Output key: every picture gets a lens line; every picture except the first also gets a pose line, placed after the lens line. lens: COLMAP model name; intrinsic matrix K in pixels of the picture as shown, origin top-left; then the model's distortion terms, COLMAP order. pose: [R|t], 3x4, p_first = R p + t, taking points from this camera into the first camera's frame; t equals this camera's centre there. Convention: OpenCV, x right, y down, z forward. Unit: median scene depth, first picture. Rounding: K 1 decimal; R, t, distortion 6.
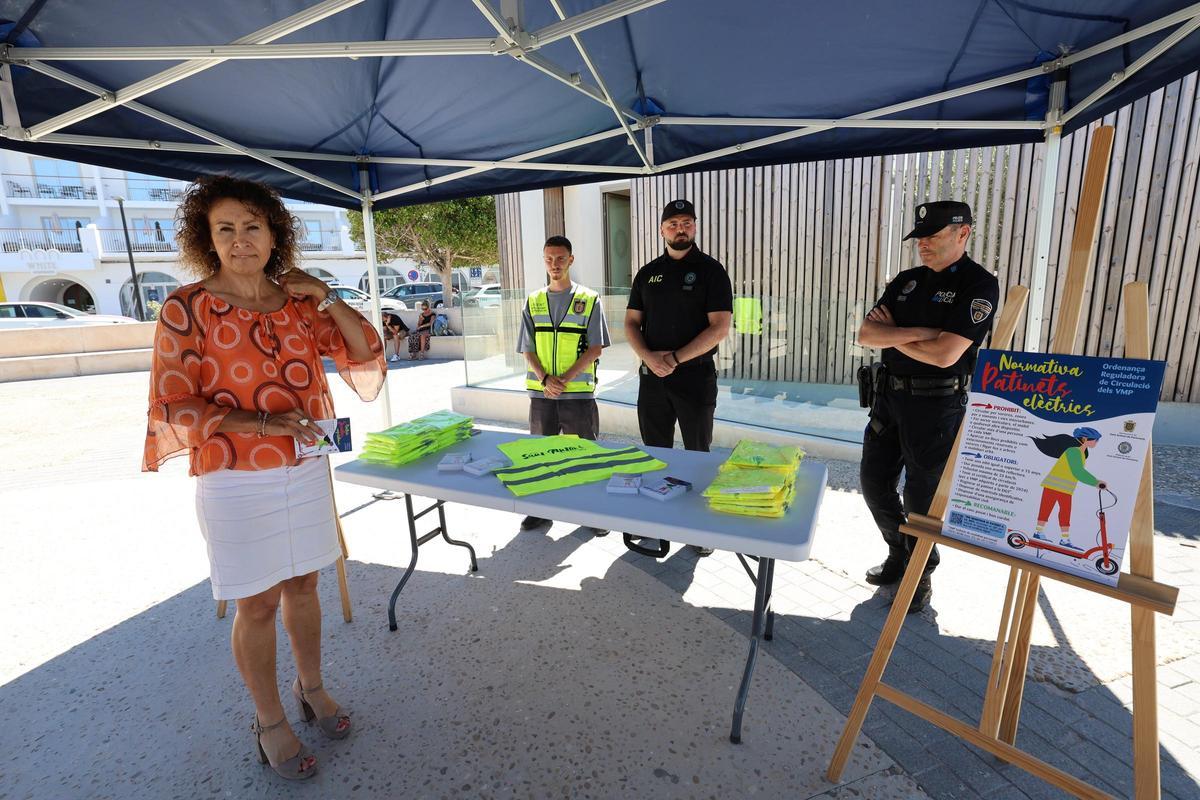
lens RADIAL K [[556.3, 0, 583.1], [0, 556.3, 401.9], [0, 0, 1]] dist [-0.046943, 0.017823]
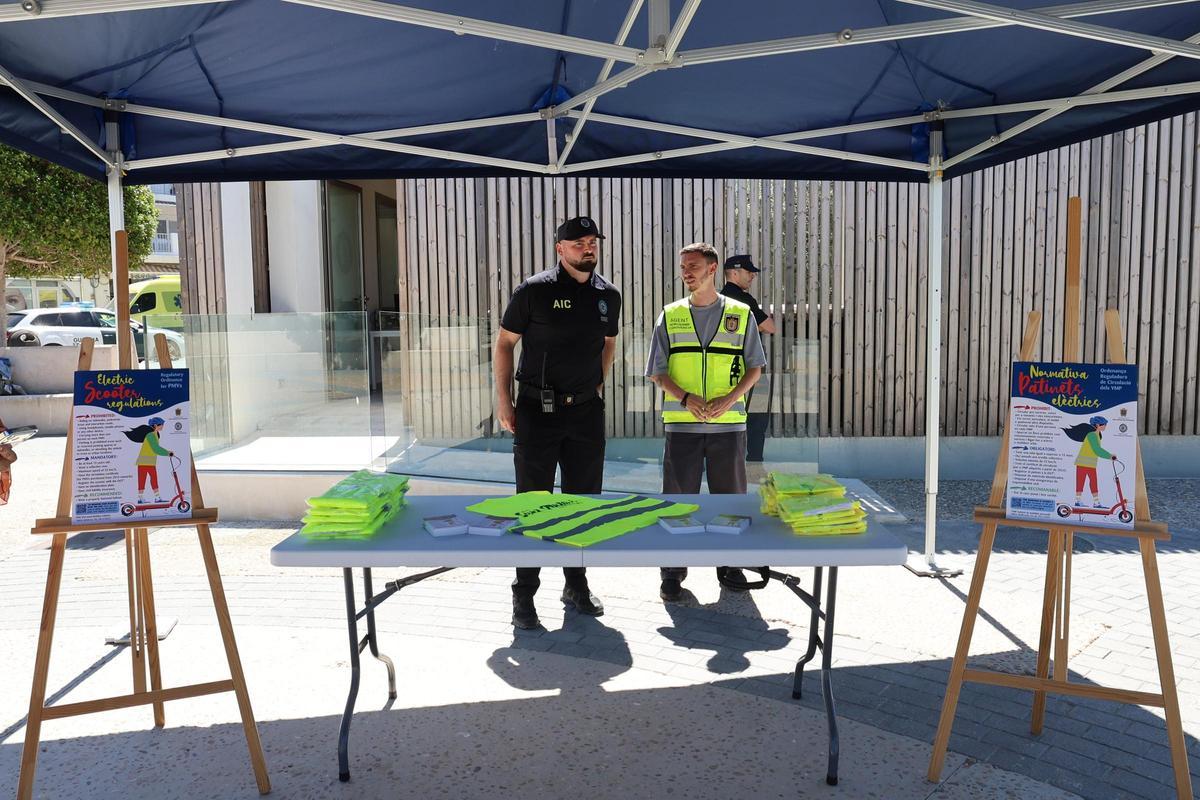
lens RADIAL K [[855.6, 0, 600.0], [0, 855.6, 400.0], [0, 0, 1]] dist [-0.041273, 0.001077]
pose [[0.889629, -0.020612, 0.456219, -0.592011], [0.072065, 0.992801, -0.095674, 0.063201], [-0.450963, 0.117992, 0.884709, -0.154241]]
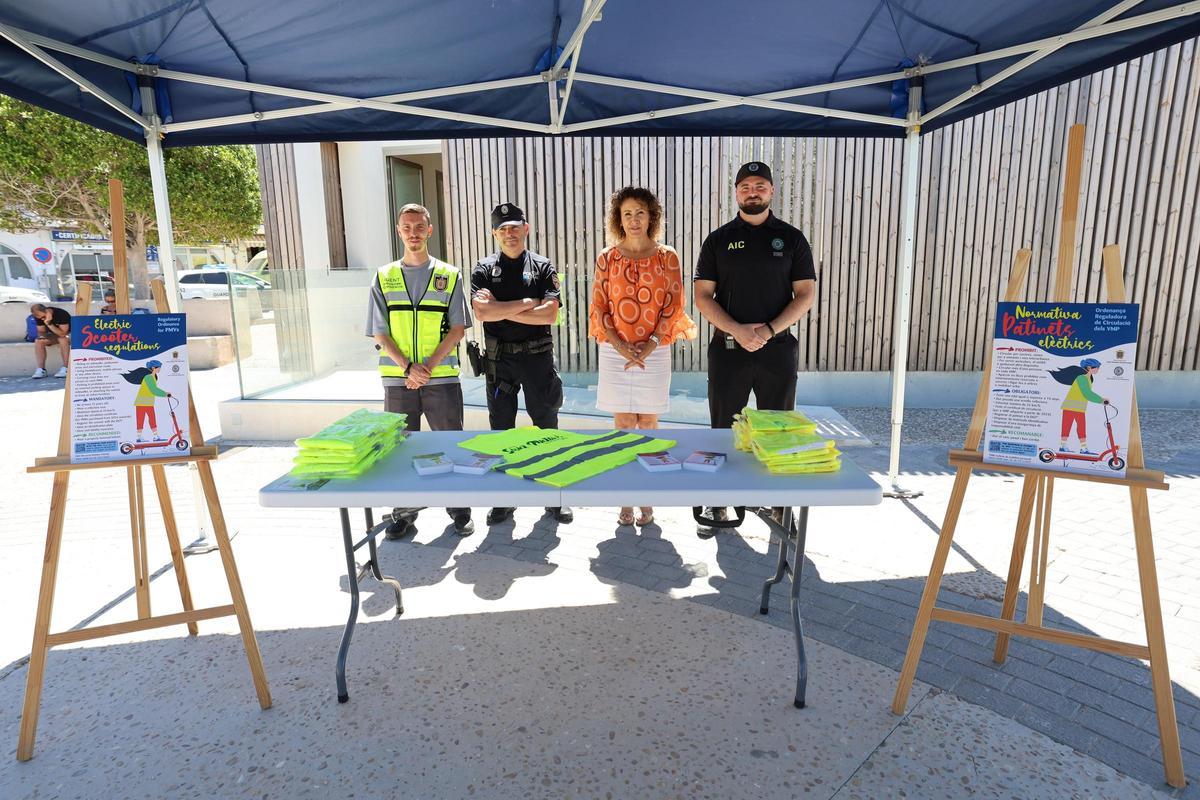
lens RADIAL K [[656.4, 0, 594.4], [0, 656.4, 401.3], [0, 0, 1]] dist [-0.030953, 0.023617]
pose [[0.912424, -0.061012, 0.404672, -0.405967], [0.069523, 0.997560, -0.006353, 0.040955], [-0.403297, 0.033931, 0.914440, 0.040728]]
